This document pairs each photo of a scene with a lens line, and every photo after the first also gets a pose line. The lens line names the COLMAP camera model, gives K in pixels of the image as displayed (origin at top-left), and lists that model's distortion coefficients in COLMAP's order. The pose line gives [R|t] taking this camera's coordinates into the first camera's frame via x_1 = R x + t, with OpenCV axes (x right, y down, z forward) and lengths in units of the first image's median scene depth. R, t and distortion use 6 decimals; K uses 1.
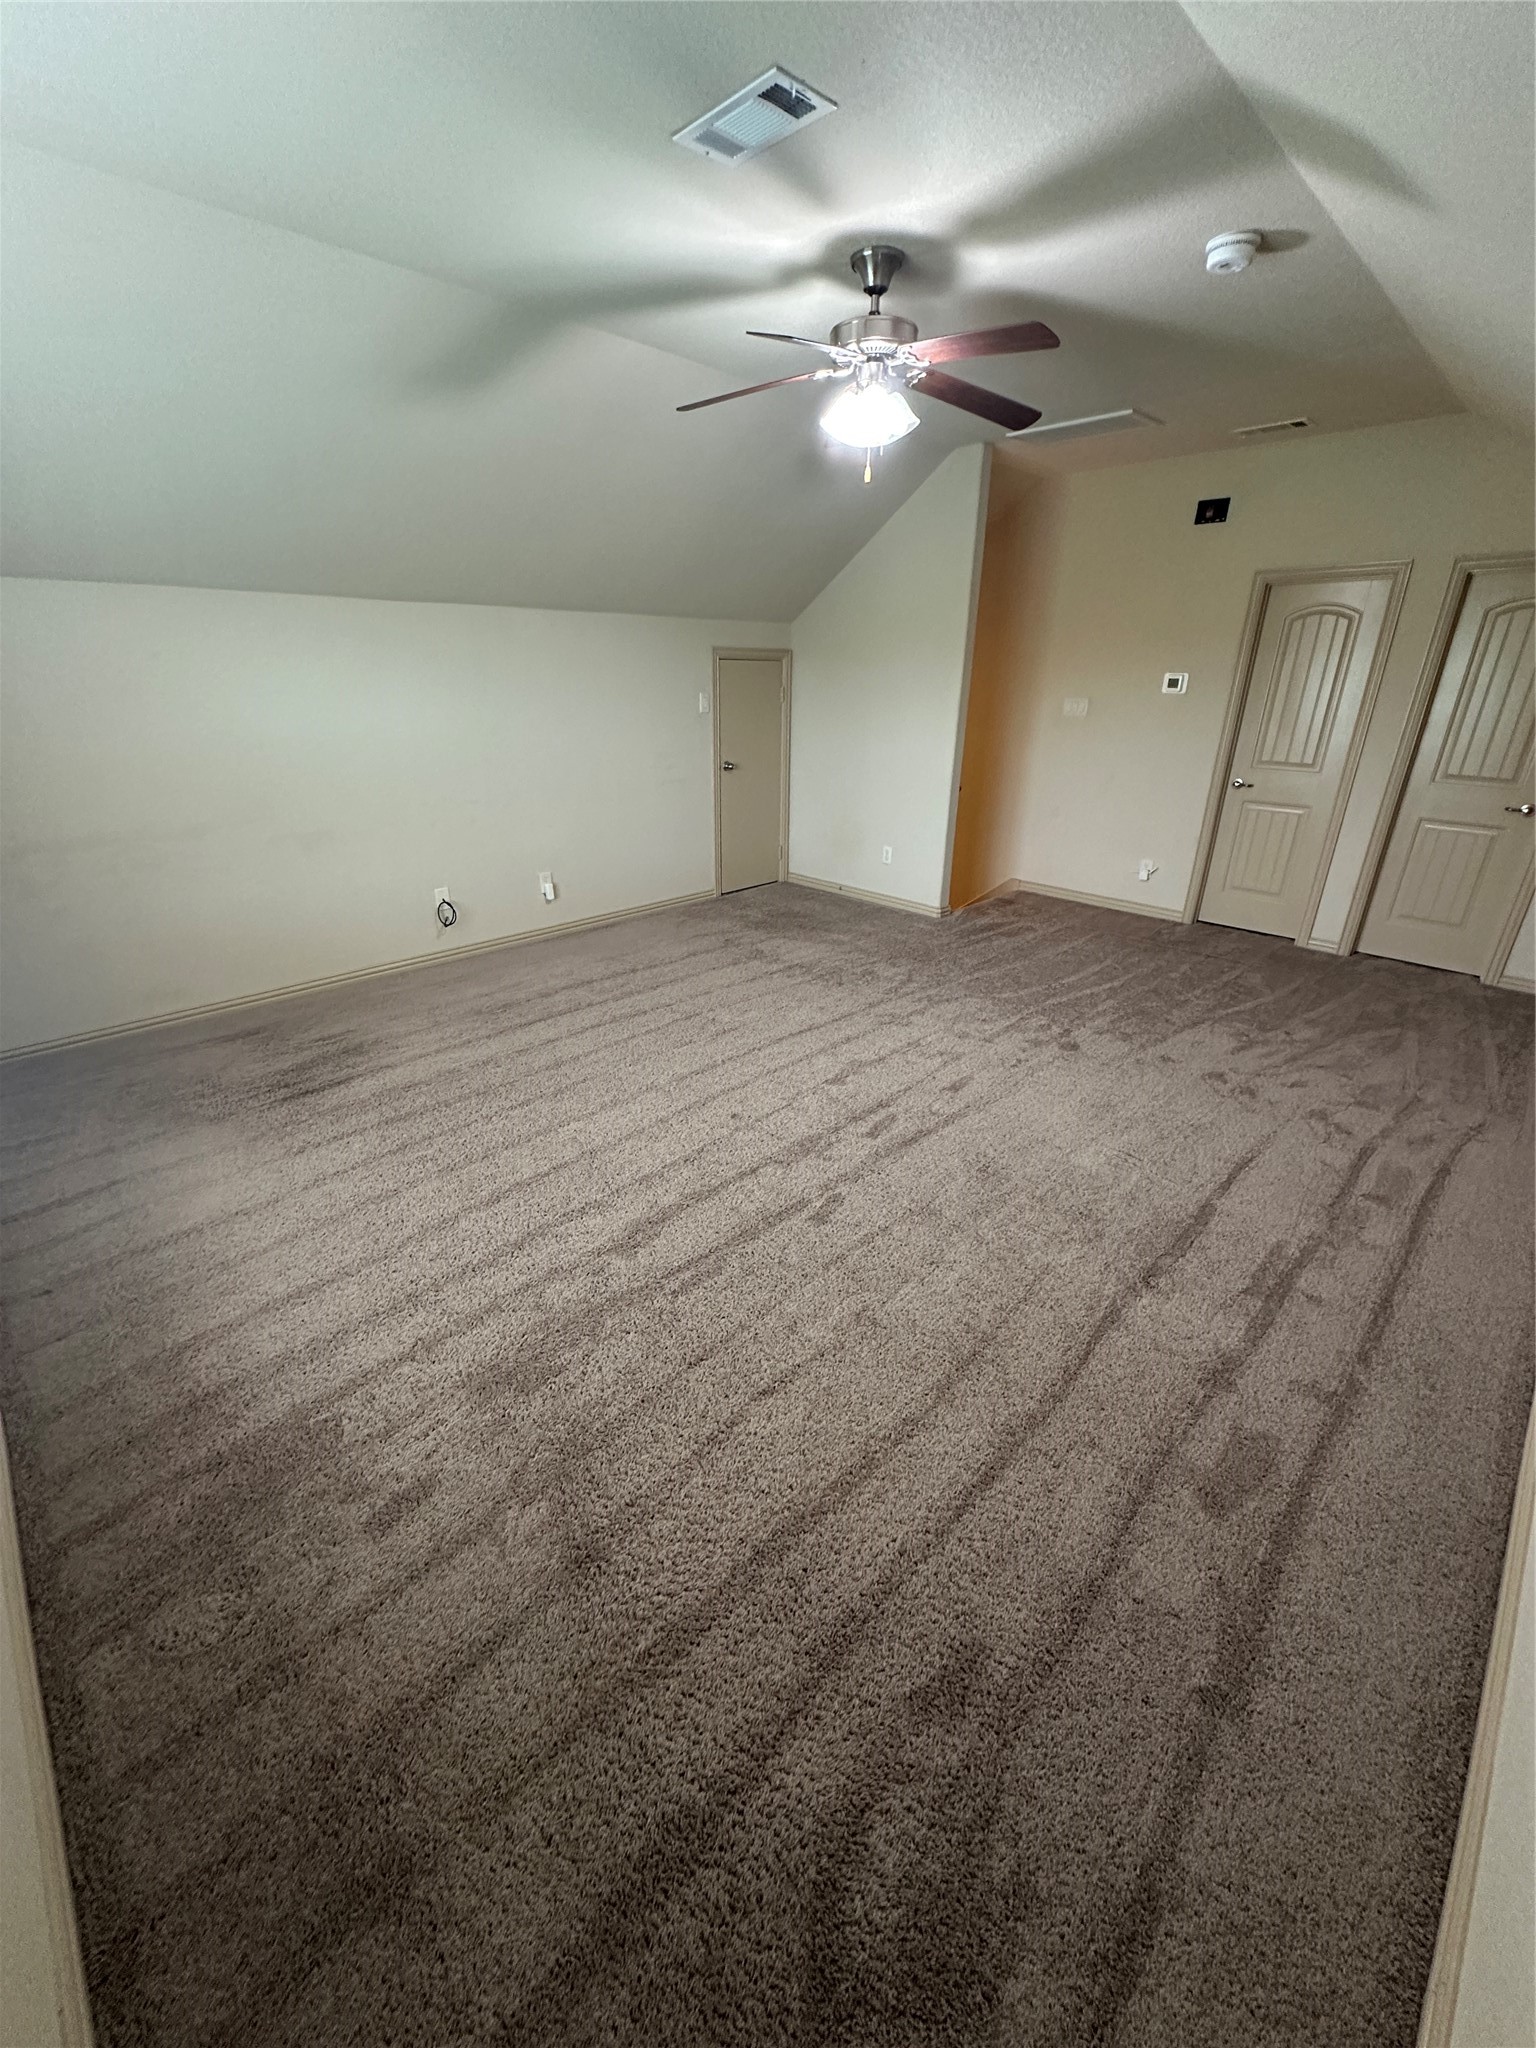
lens RADIAL K [[817.4, 0, 768.4], [0, 817.4, 1022.0], [0, 0, 1]] dist [-0.003320, 0.000449]
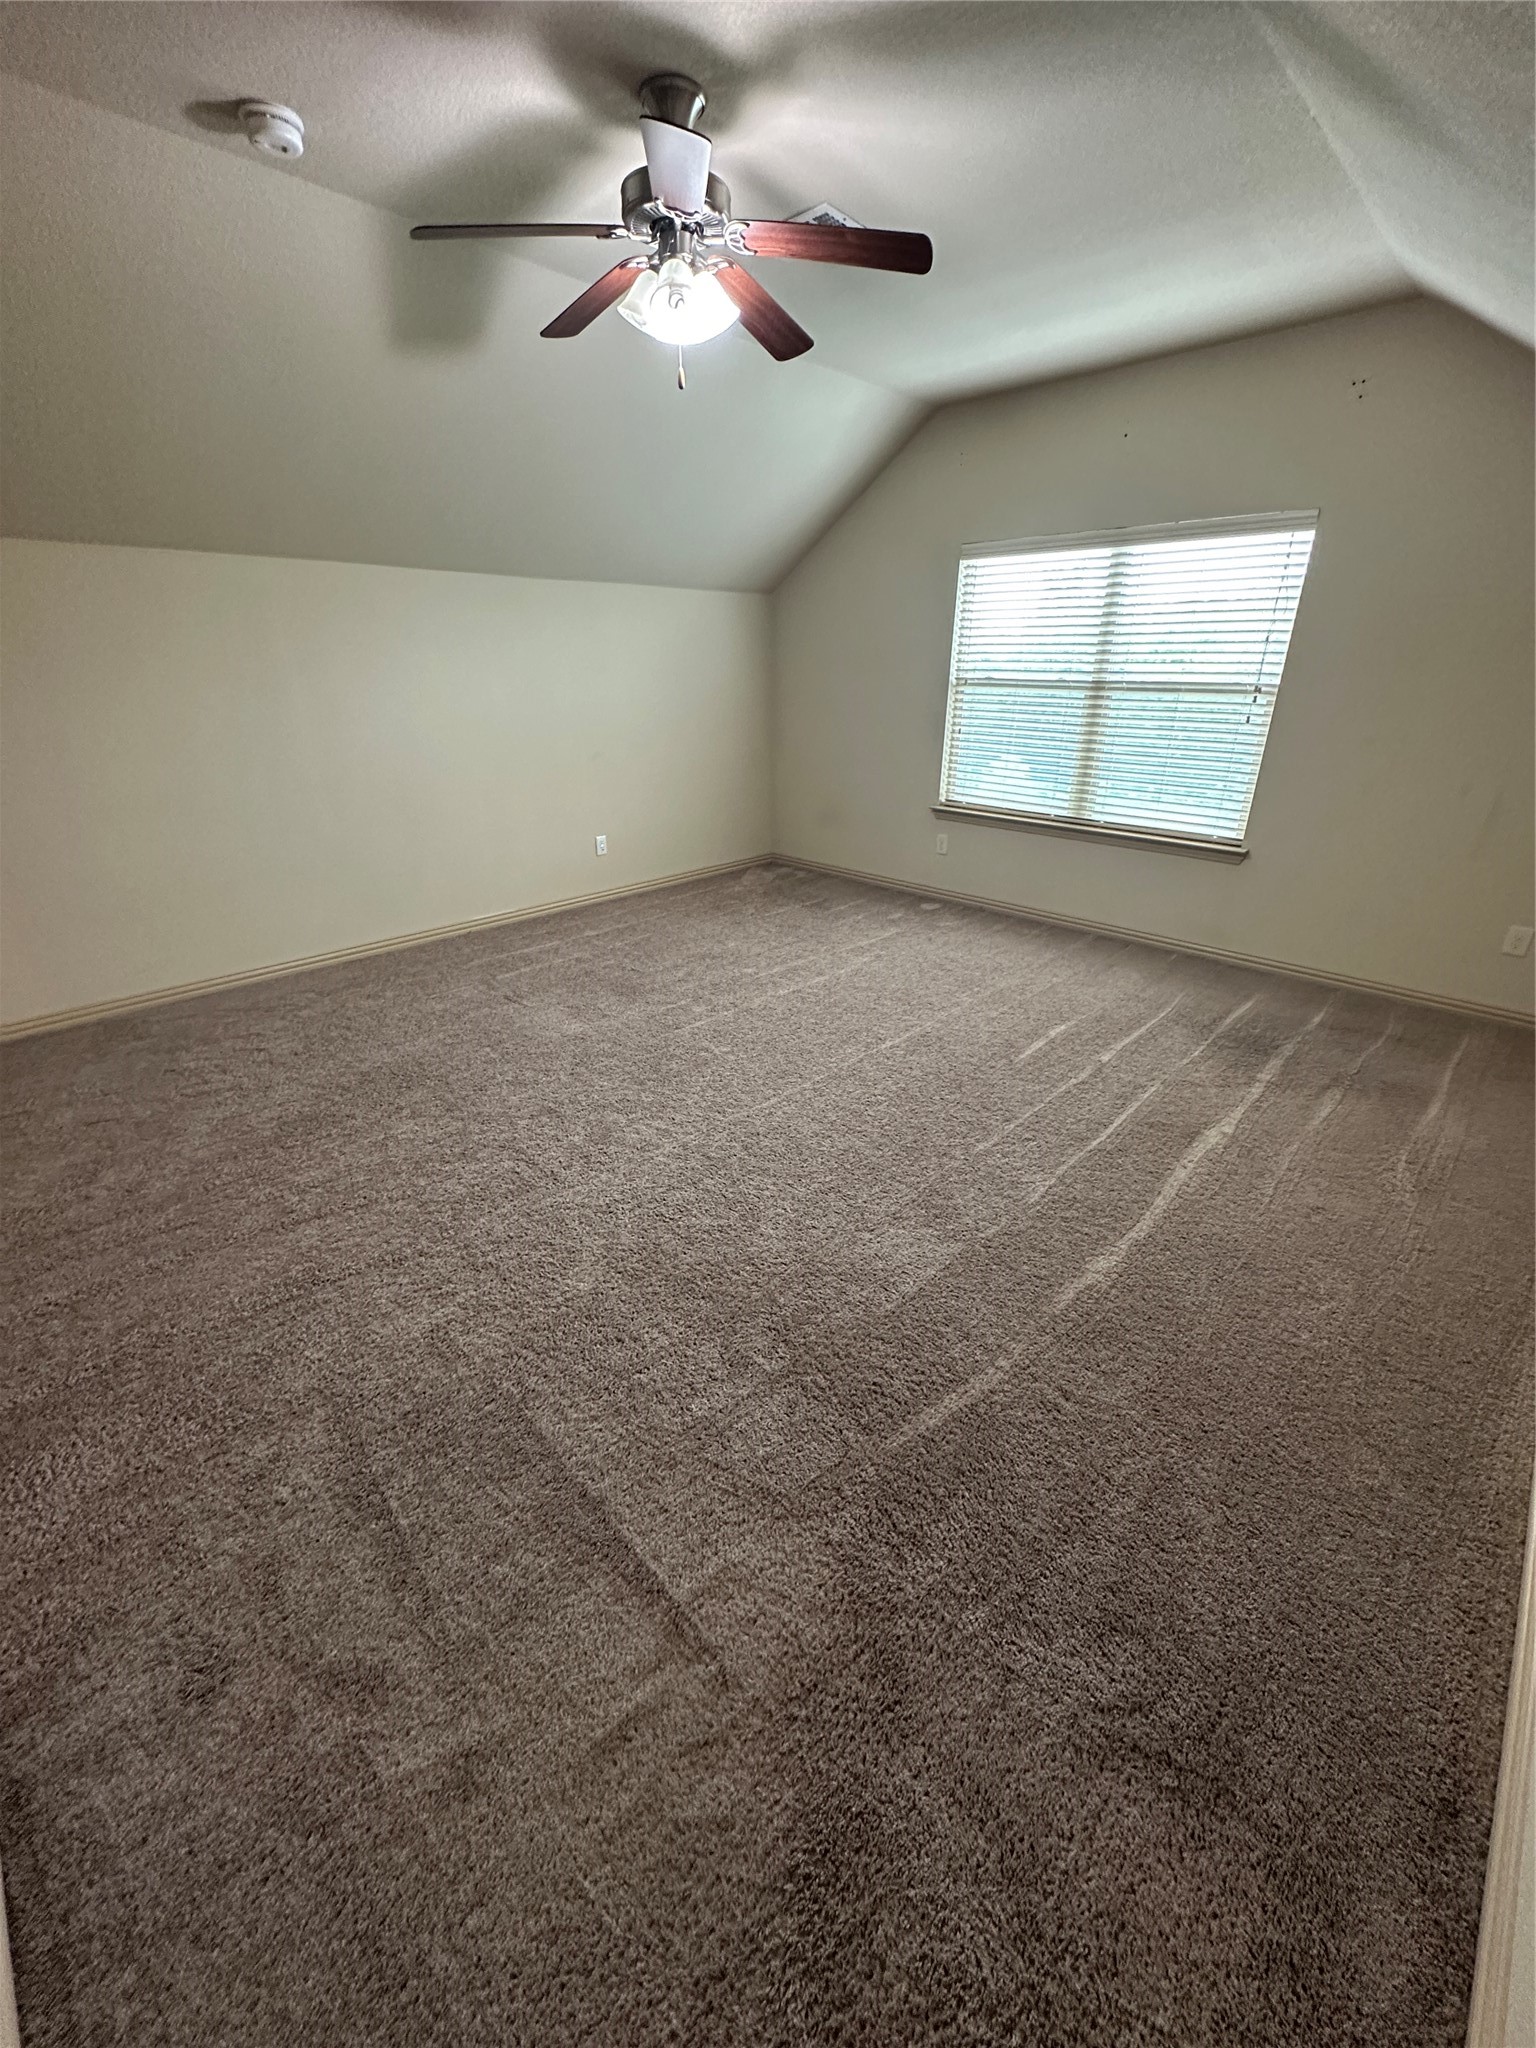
lens RADIAL K [[817.4, 0, 768.4], [0, 817.4, 1022.0], [0, 0, 1]] dist [-0.003320, 0.000449]
pose [[-0.999875, -0.000001, -0.015792, 0.038218], [-0.011626, 0.676804, 0.736072, -0.681196], [0.010688, 0.736163, -0.676719, 1.648841]]
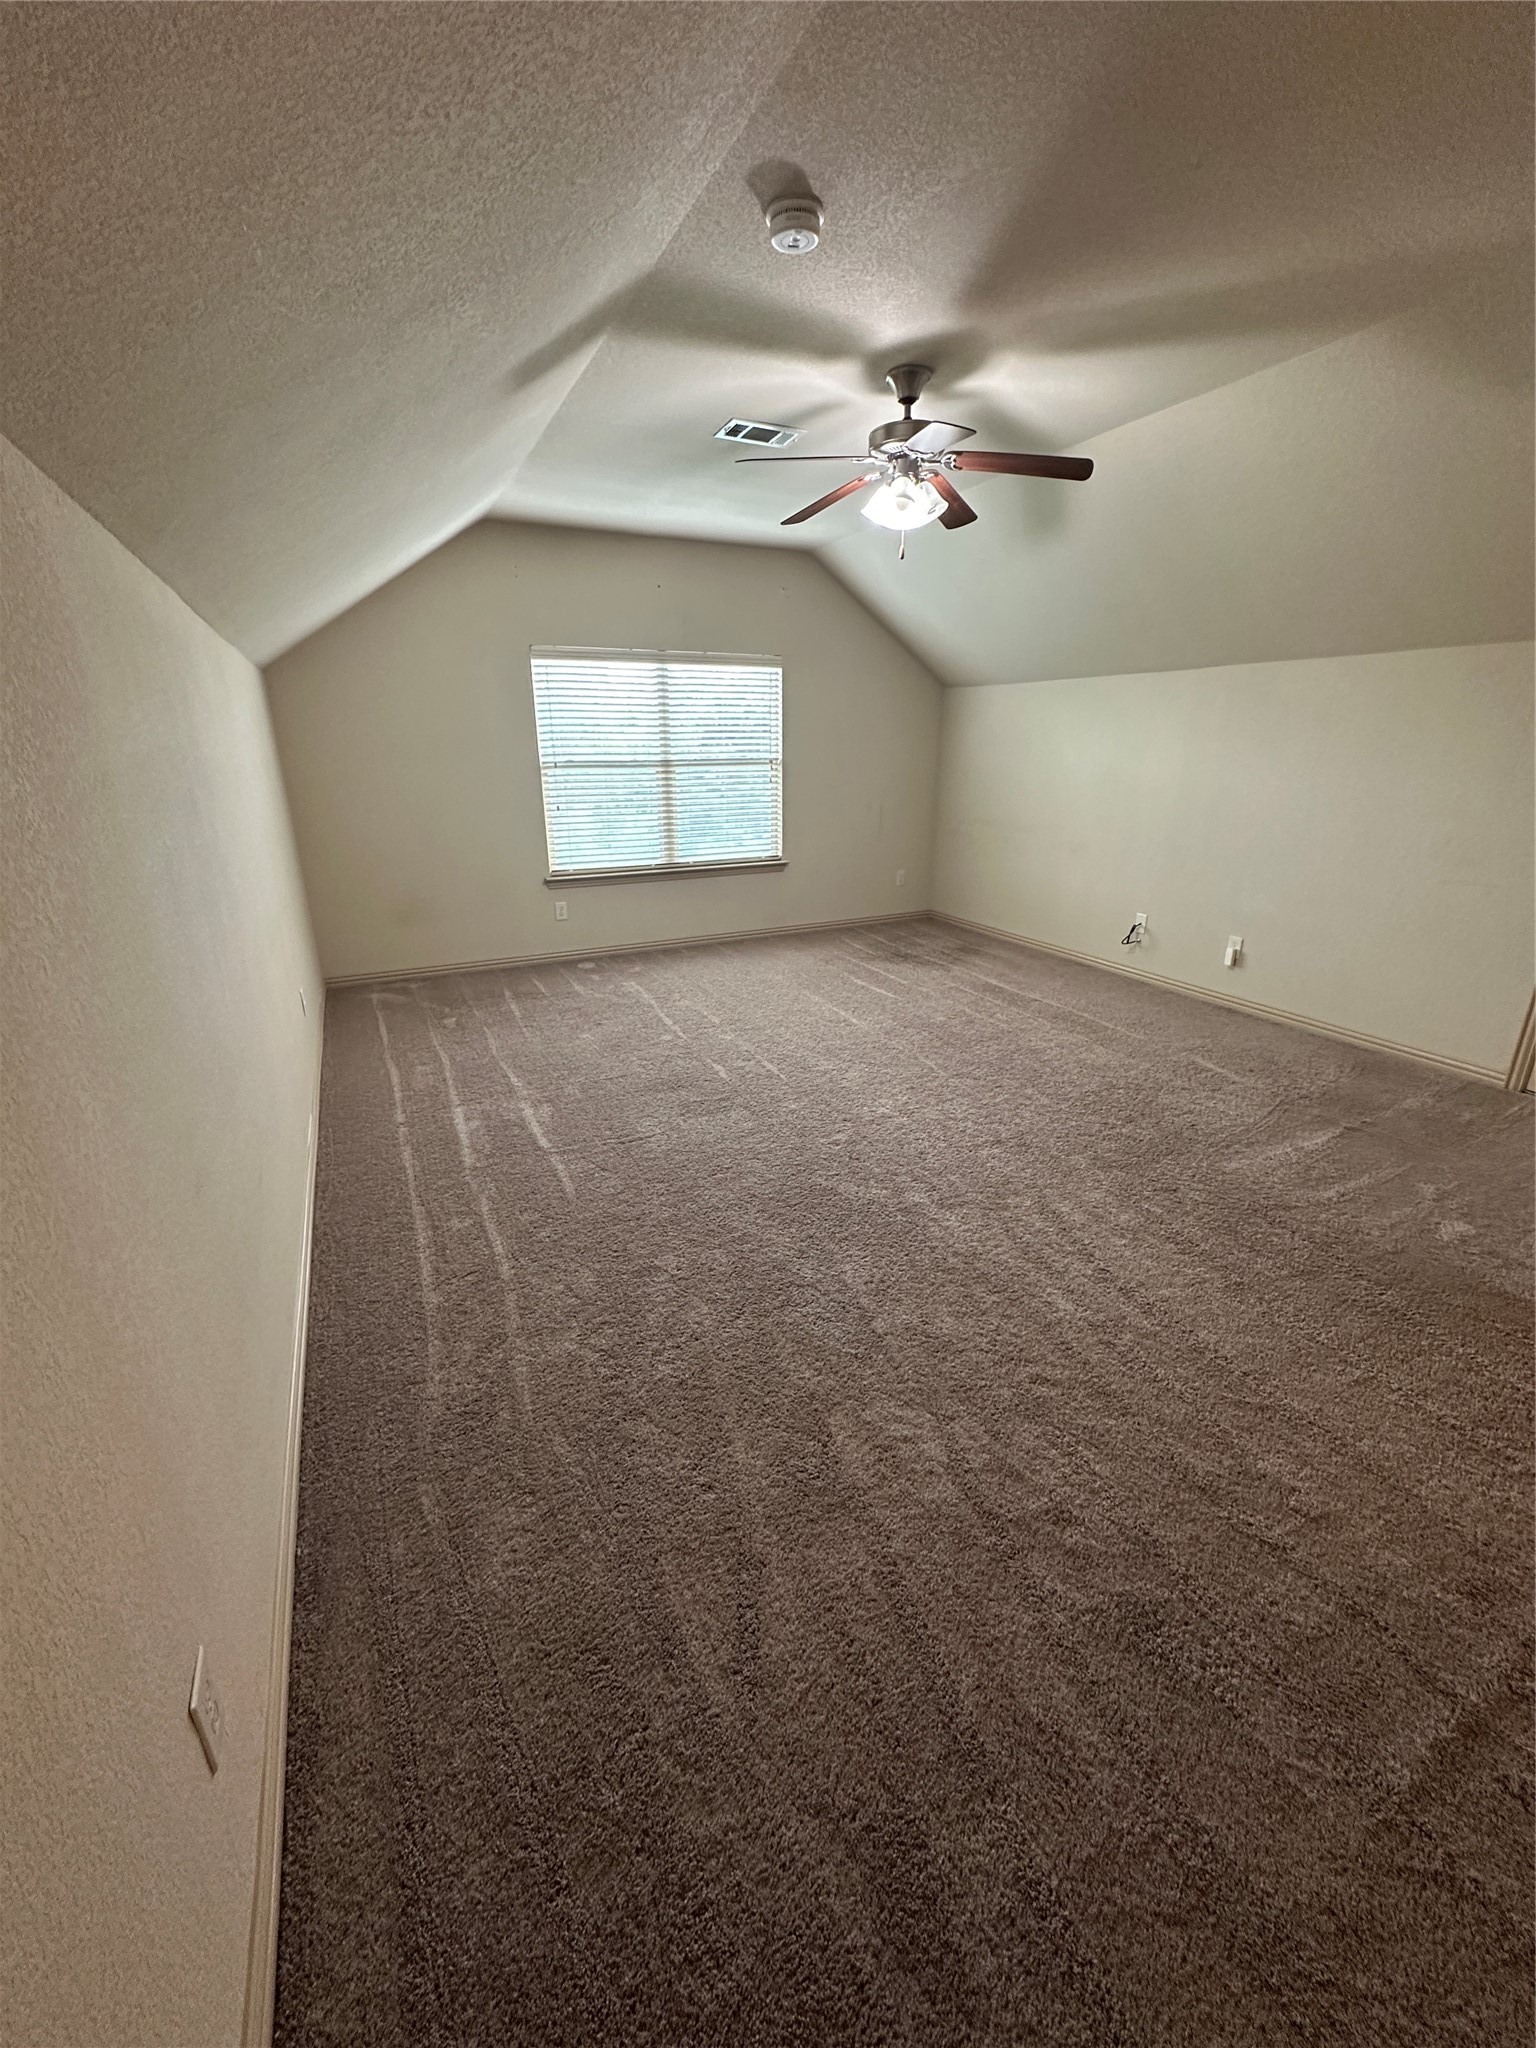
lens RADIAL K [[824.4, 0, 768.6], [0, 824.4, 1019.8], [0, 0, 1]] dist [-0.001549, 0.000103]
pose [[-0.313529, 0.301399, -0.900477, 1.147150], [-0.374439, 0.832213, 0.408923, -0.430091], [0.872637, 0.465382, -0.148067, 1.068491]]
